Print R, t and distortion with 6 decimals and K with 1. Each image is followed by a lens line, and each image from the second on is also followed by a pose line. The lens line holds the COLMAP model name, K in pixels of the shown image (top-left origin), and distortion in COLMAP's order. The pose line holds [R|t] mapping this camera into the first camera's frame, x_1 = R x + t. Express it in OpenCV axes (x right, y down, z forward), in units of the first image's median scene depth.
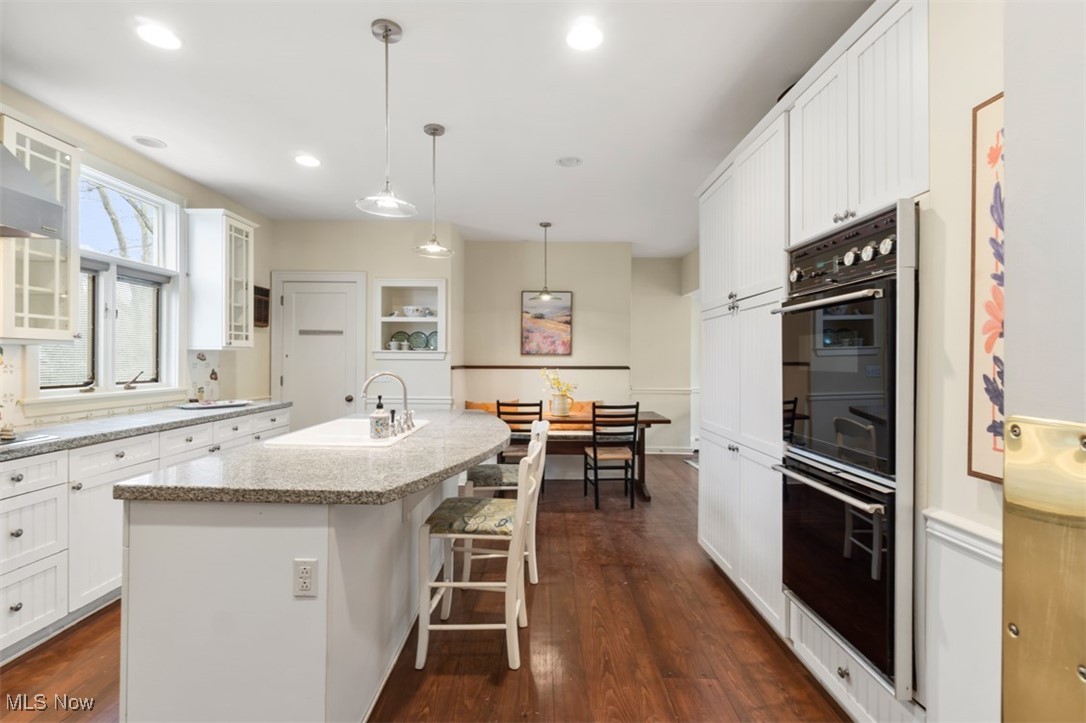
lens RADIAL K [[496.2, 0, 543.0], [0, 496.2, 361.5], [0, 0, 1]] dist [-0.001307, -0.000126]
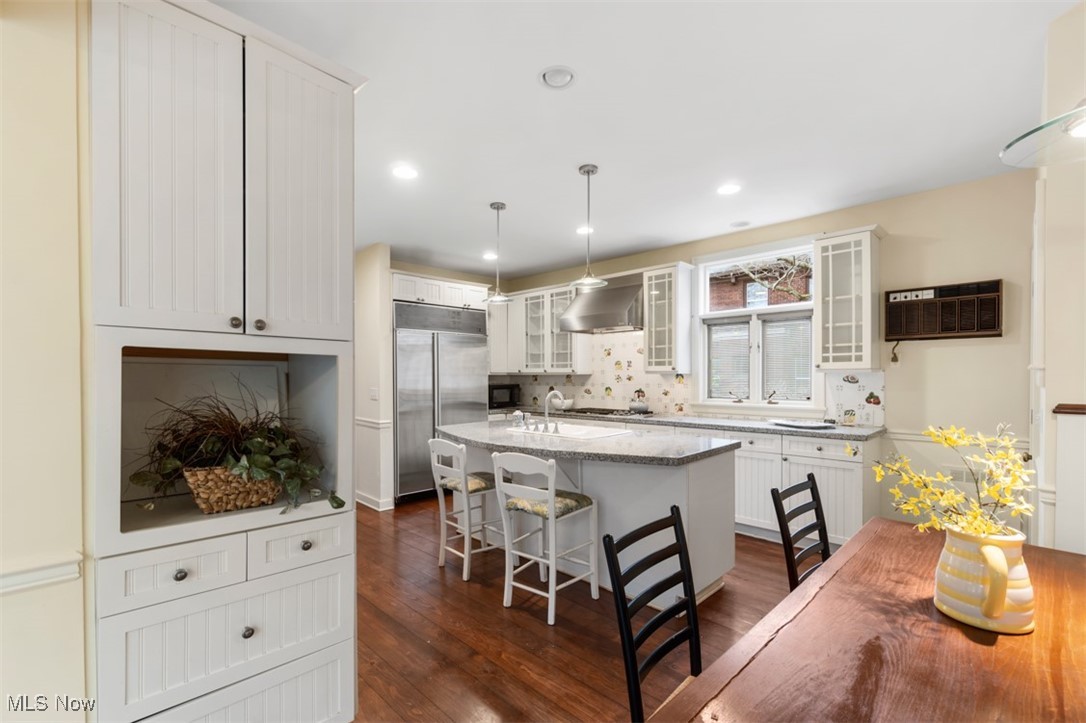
lens RADIAL K [[469.4, 0, 547.4], [0, 469.4, 373.9], [0, 0, 1]] dist [-0.000559, -0.000100]
pose [[-0.694879, -0.002784, -0.719121, 0.429168], [-0.001351, 0.999996, -0.002566, -0.017828], [0.719125, -0.000811, -0.694880, 1.257668]]
